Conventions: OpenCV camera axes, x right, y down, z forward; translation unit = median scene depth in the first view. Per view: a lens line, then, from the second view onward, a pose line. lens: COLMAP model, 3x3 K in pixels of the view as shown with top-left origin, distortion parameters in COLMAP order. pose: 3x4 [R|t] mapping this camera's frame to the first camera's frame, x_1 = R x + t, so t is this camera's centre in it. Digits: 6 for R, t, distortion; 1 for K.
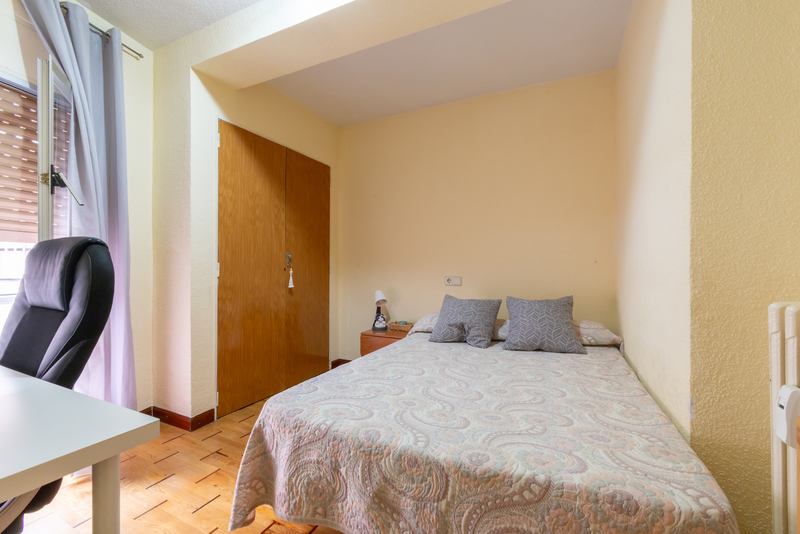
lens RADIAL K [[371.4, 0, 406.4], [0, 371.4, 266.6], [0, 0, 1]] dist [0.000849, 0.000231]
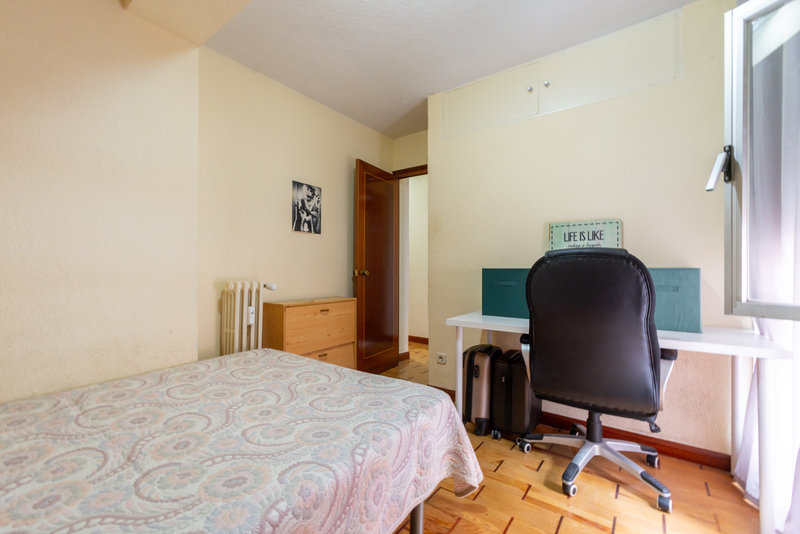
lens RADIAL K [[371.4, 0, 406.4], [0, 371.4, 266.6], [0, 0, 1]] dist [0.000849, 0.000231]
pose [[-0.982538, -0.004265, 0.186014, -0.412203], [-0.004766, 0.999986, -0.002248, -0.004656], [-0.186002, -0.003095, -0.982545, 1.868555]]
